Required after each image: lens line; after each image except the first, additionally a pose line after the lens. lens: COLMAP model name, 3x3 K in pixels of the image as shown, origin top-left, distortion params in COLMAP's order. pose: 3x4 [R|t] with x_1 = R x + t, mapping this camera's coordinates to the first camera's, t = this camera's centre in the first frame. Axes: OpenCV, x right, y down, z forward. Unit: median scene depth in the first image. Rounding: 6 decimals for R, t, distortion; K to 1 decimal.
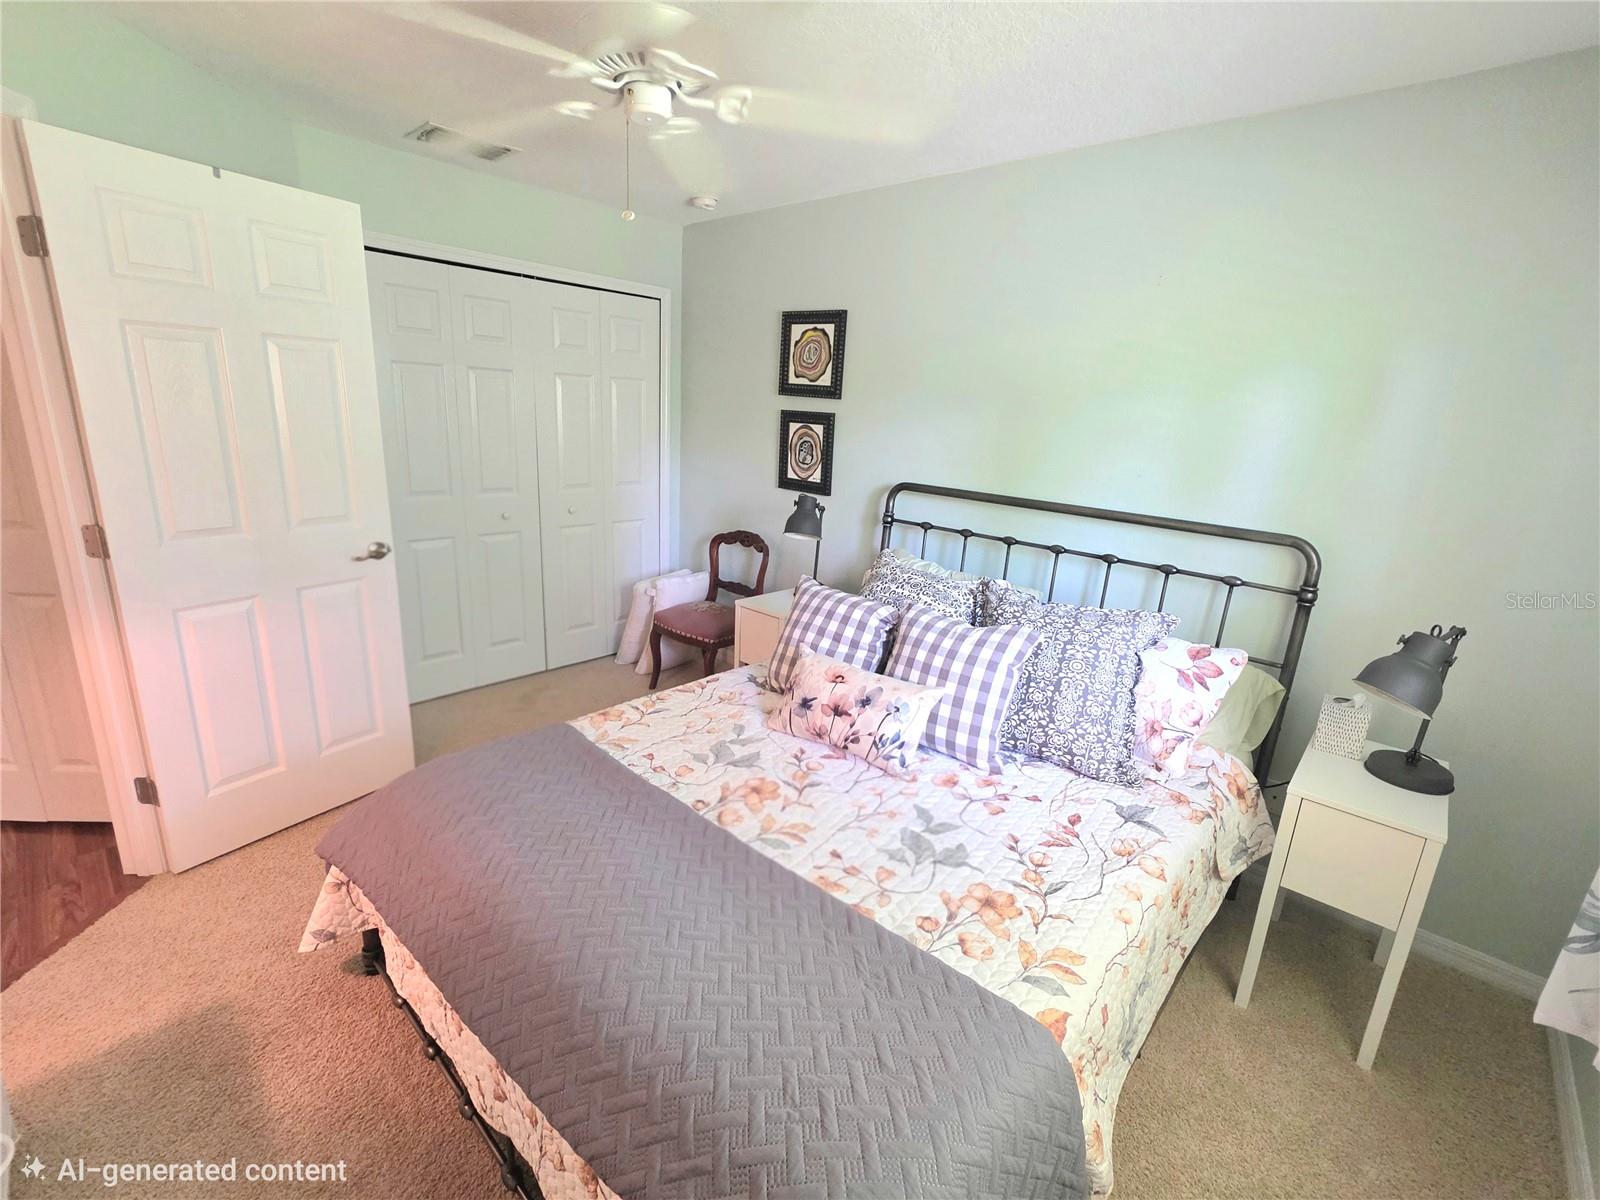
lens RADIAL K [[712.5, 0, 812.1], [0, 712.5, 592.2], [0, 0, 1]] dist [-0.000281, -0.000102]
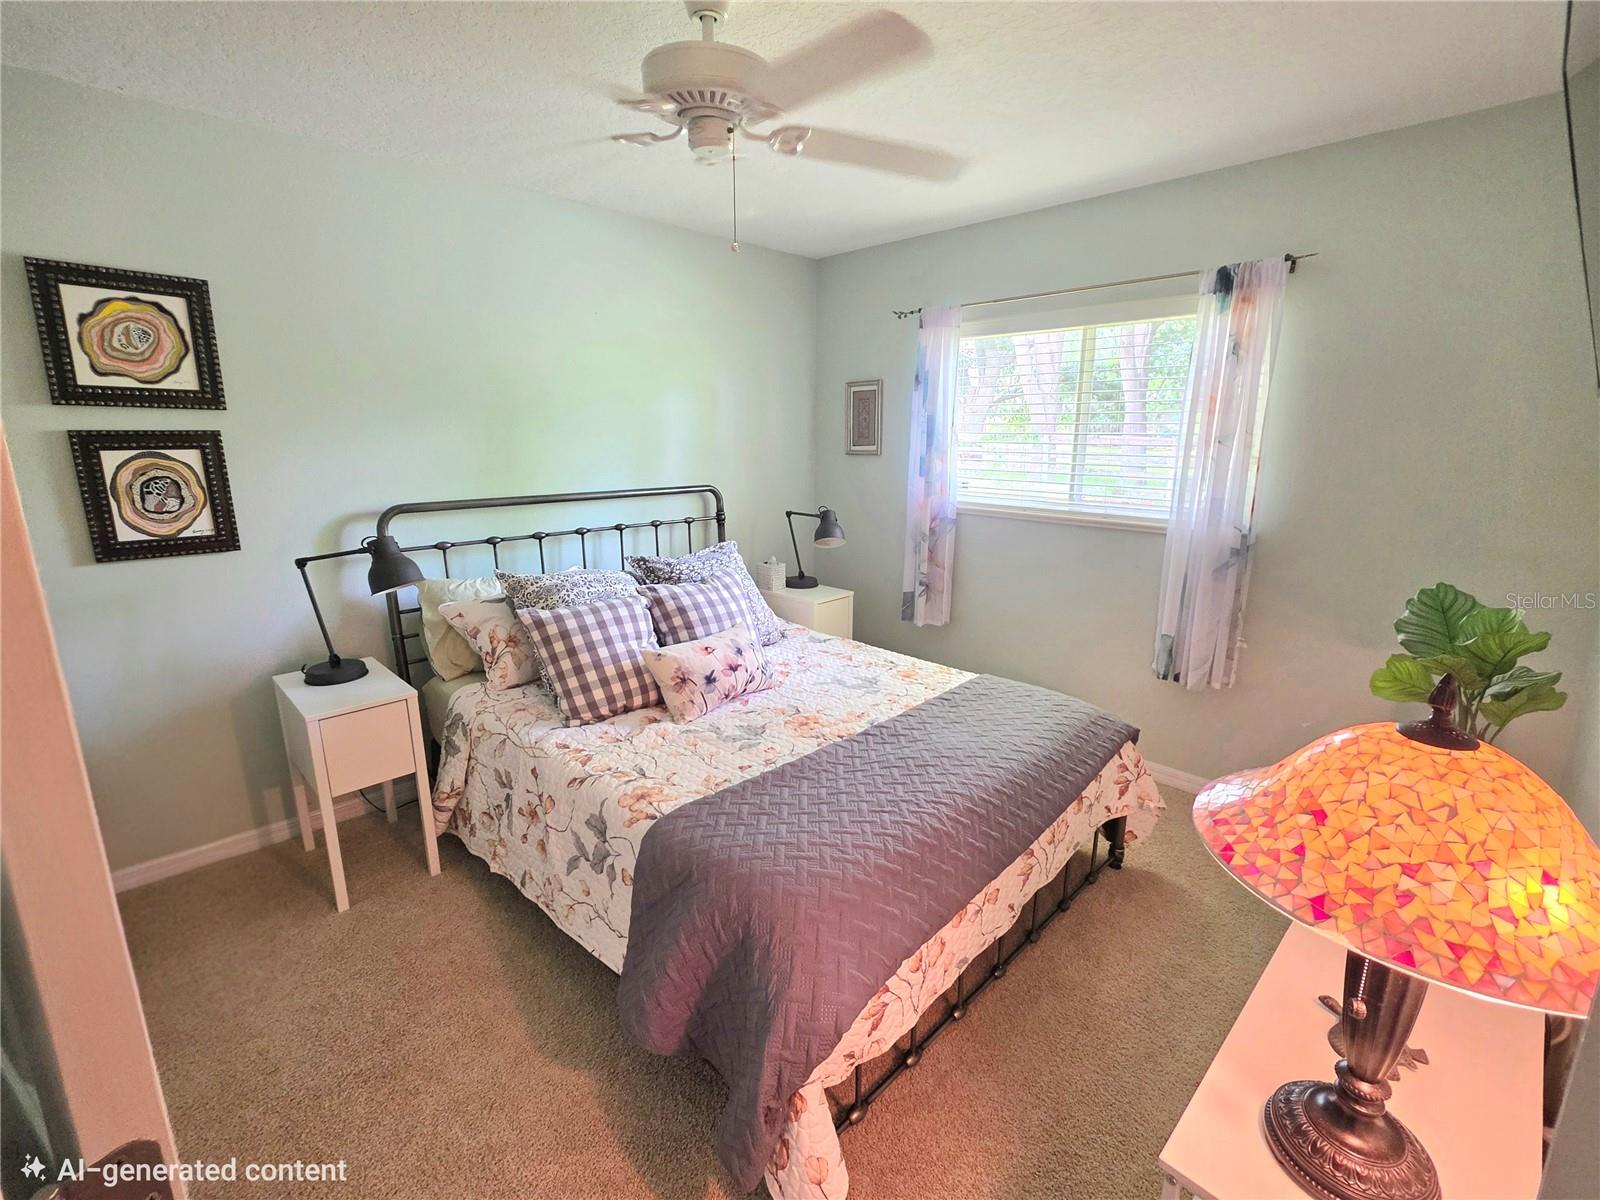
lens RADIAL K [[712.5, 0, 812.1], [0, 712.5, 592.2], [0, 0, 1]] dist [-0.000281, -0.000102]
pose [[0.051192, -0.277948, 0.959231, -0.649403], [0.253806, 0.932576, 0.256679, -0.139178], [-0.965900, 0.230319, 0.118285, 0.410061]]
